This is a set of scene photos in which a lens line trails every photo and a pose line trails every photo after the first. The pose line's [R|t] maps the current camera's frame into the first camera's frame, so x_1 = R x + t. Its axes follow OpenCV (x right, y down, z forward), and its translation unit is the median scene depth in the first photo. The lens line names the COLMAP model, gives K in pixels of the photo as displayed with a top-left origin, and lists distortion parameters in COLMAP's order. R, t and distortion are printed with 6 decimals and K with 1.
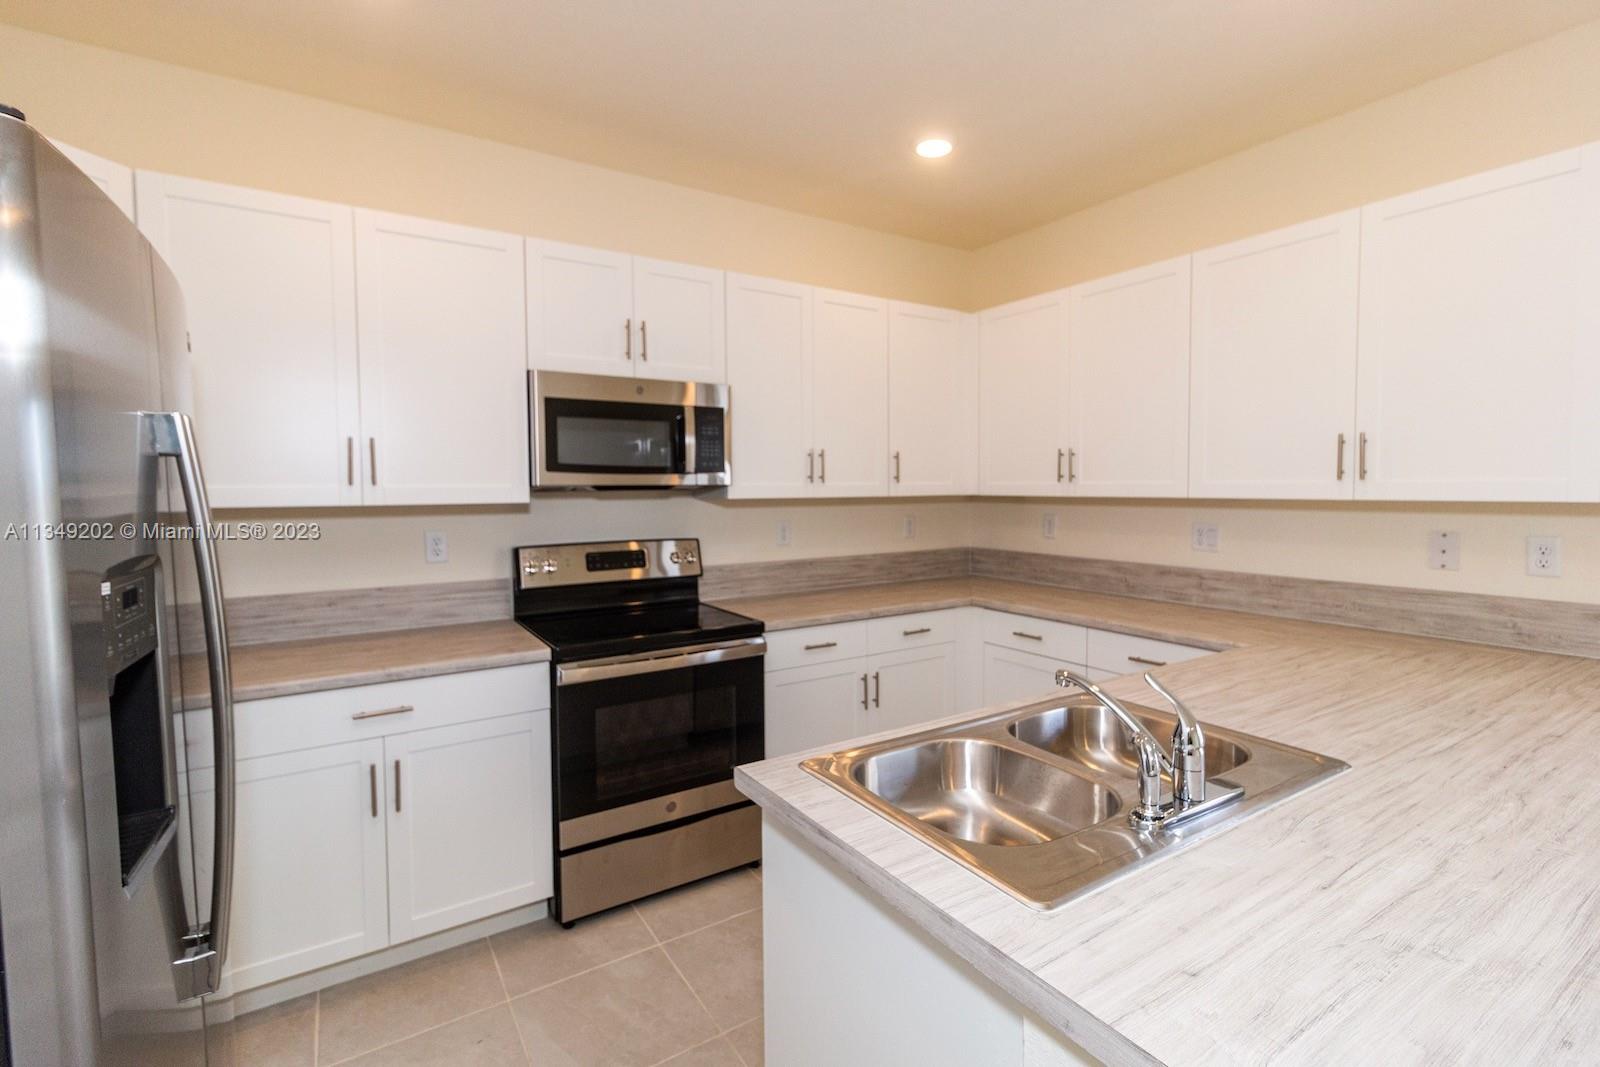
lens RADIAL K [[730.7, 0, 807.6], [0, 730.7, 514.8], [0, 0, 1]] dist [0.001692, -0.000322]
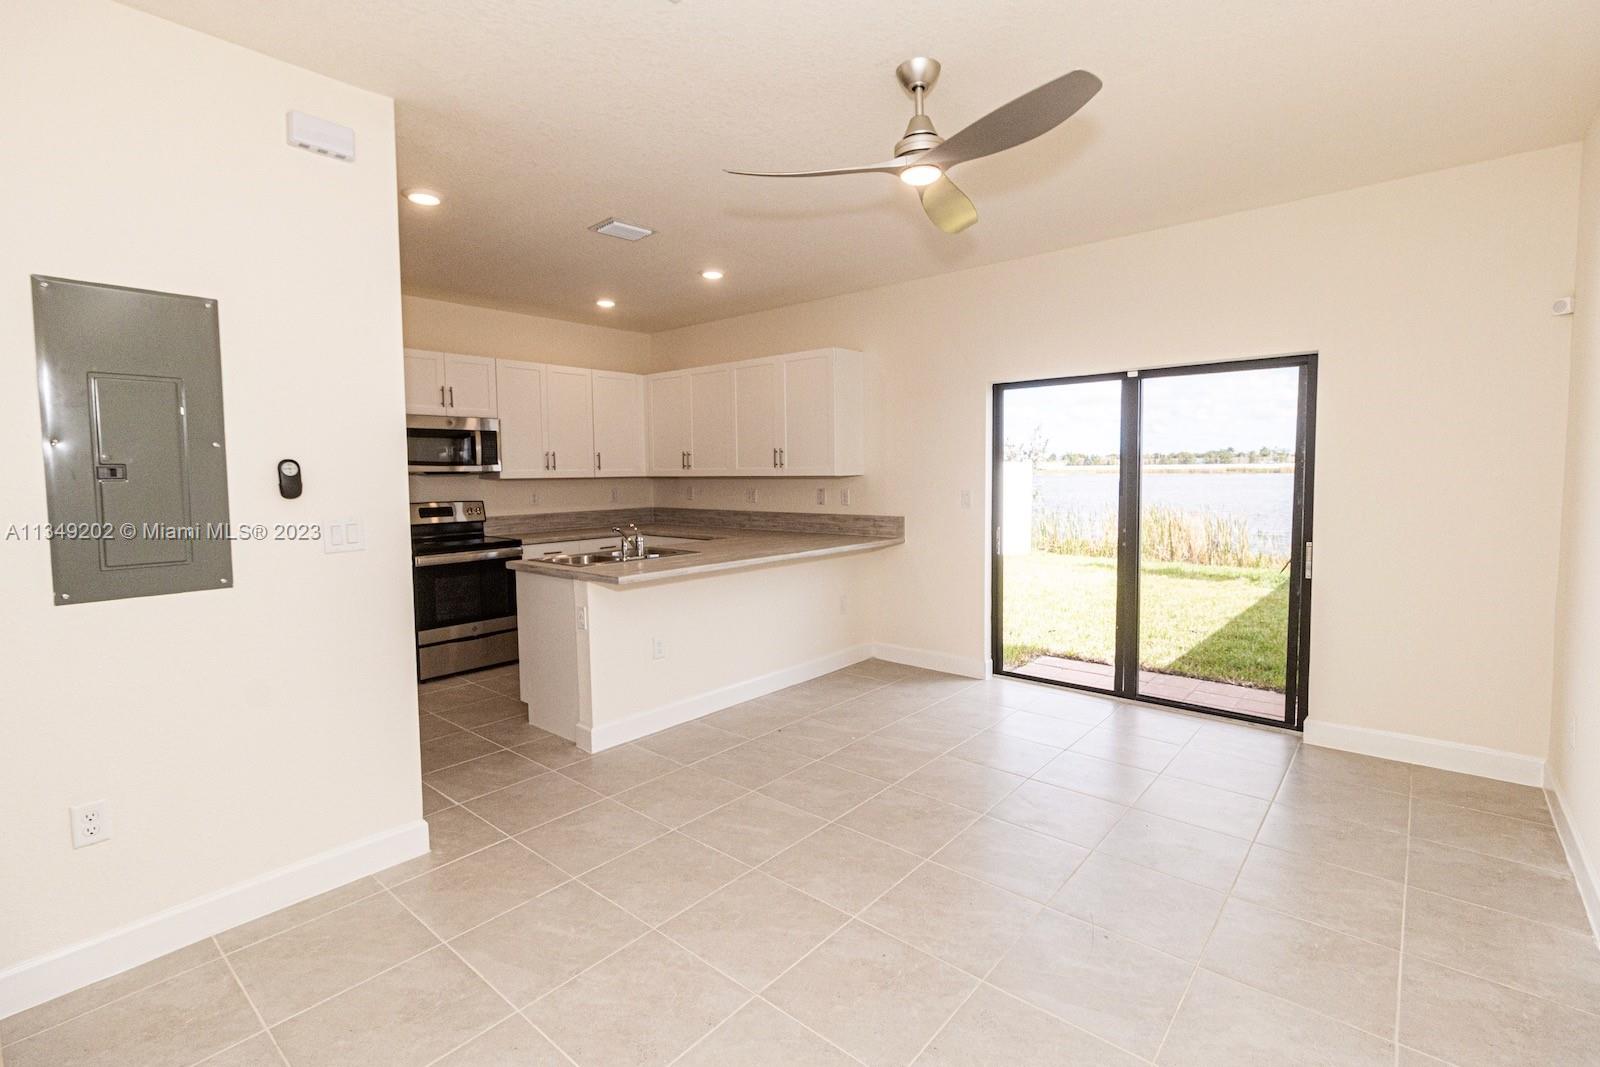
lens RADIAL K [[730.7, 0, 807.6], [0, 730.7, 514.8], [0, 0, 1]] dist [0.001692, -0.000322]
pose [[0.956939, -0.022569, 0.289411, 0.110450], [0.017243, 0.999632, 0.020938, 0.049395], [-0.289777, -0.015046, 0.956976, -1.118092]]
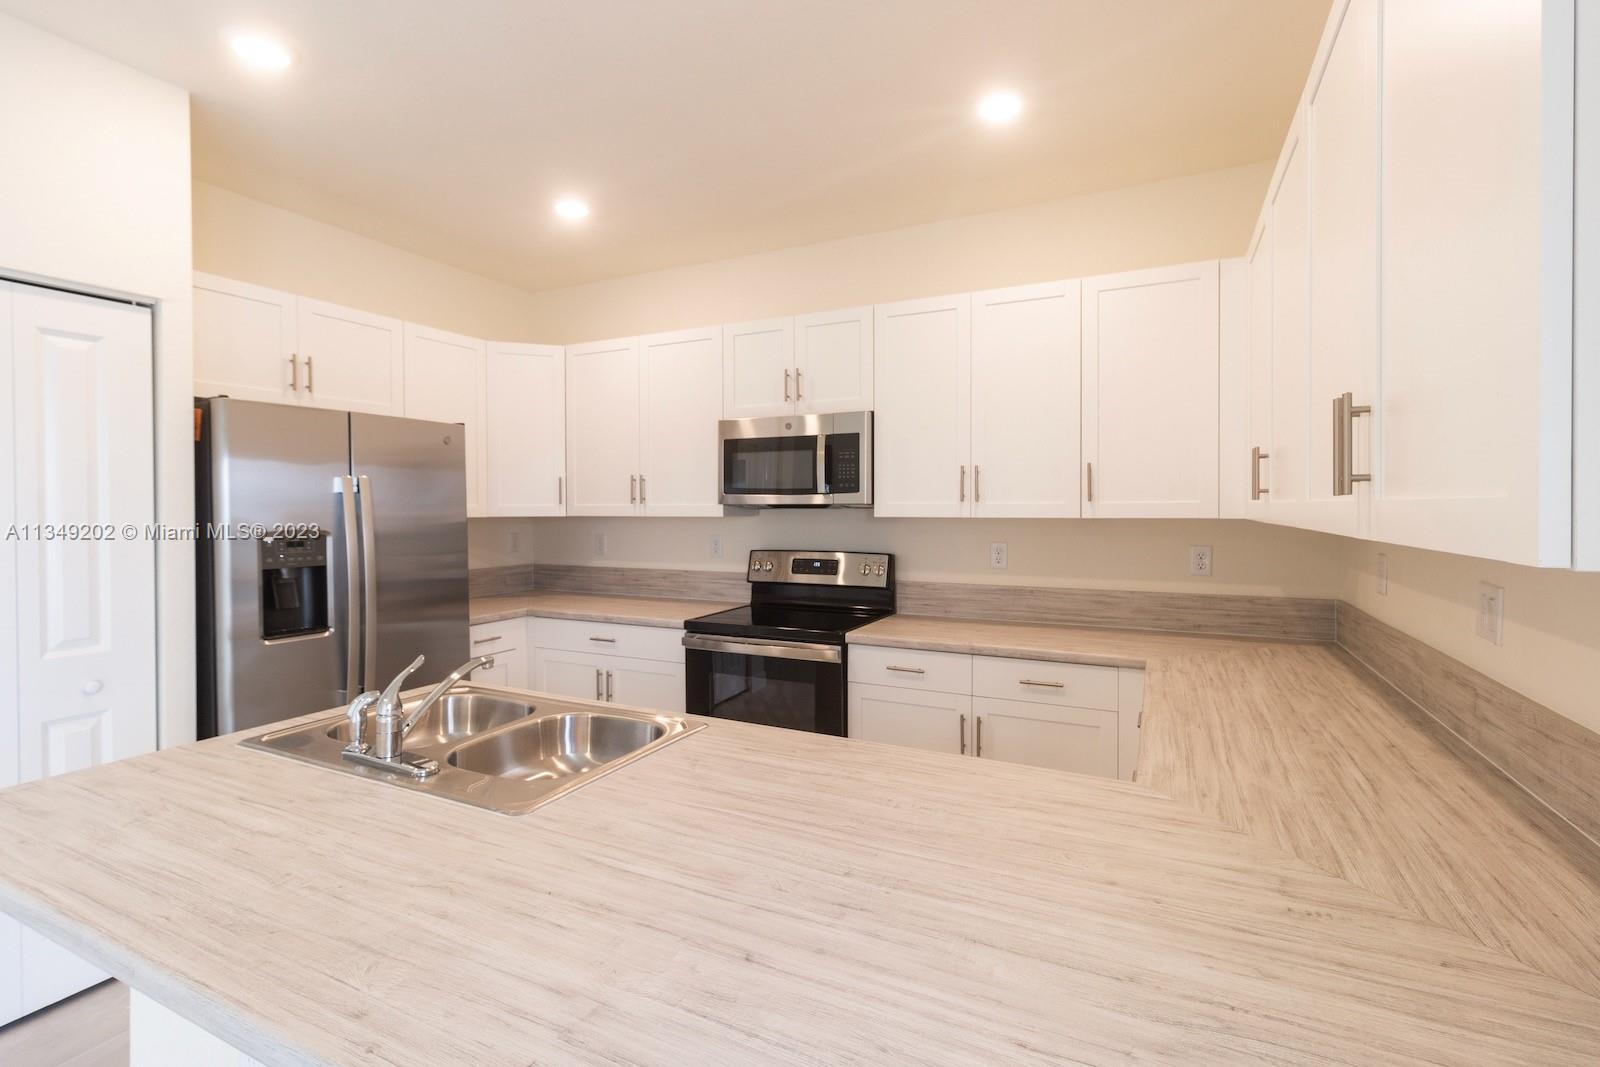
lens RADIAL K [[730.7, 0, 807.6], [0, 730.7, 514.8], [0, 0, 1]] dist [0.001692, -0.000322]
pose [[0.520595, 0.015435, -0.853664, 0.803235], [-0.034413, 0.999403, -0.002917, -0.020070], [0.853110, 0.030895, 0.520816, 0.387501]]
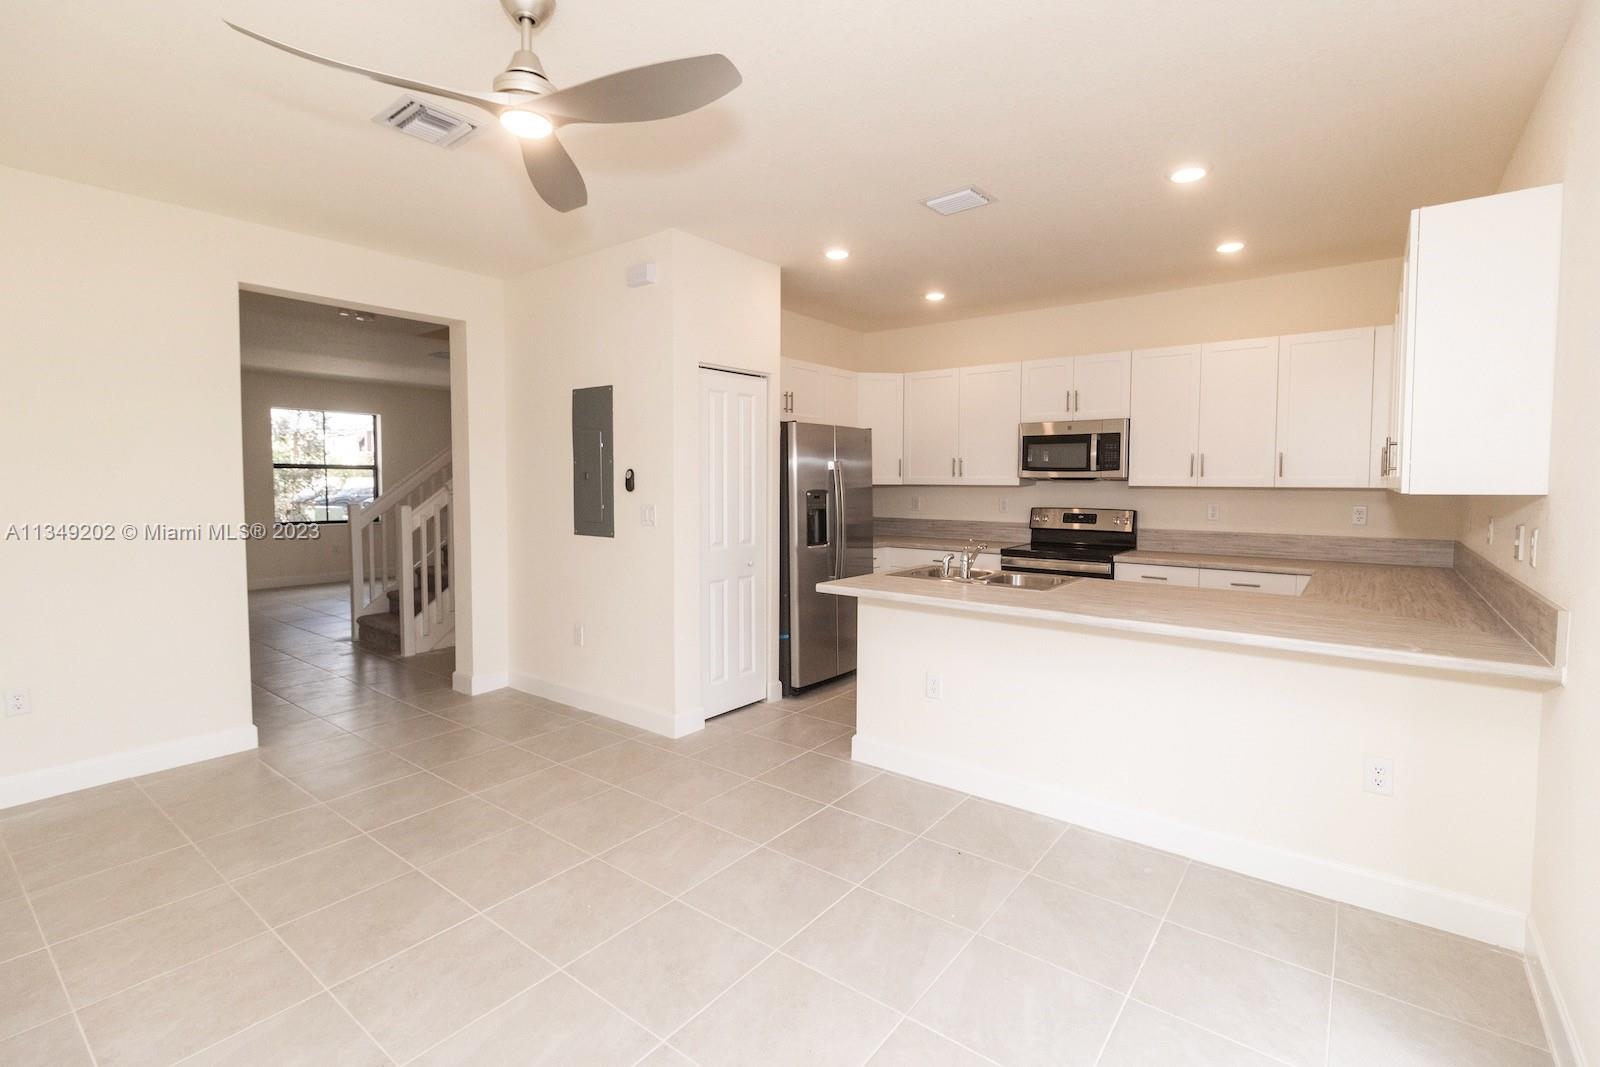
lens RADIAL K [[730.7, 0, 807.6], [0, 730.7, 514.8], [0, 0, 1]] dist [0.001692, -0.000322]
pose [[0.334541, 0.053448, -0.940864, 1.315805], [-0.042383, 0.998233, 0.041637, 0.006187], [0.941428, 0.025947, 0.336215, -0.275570]]
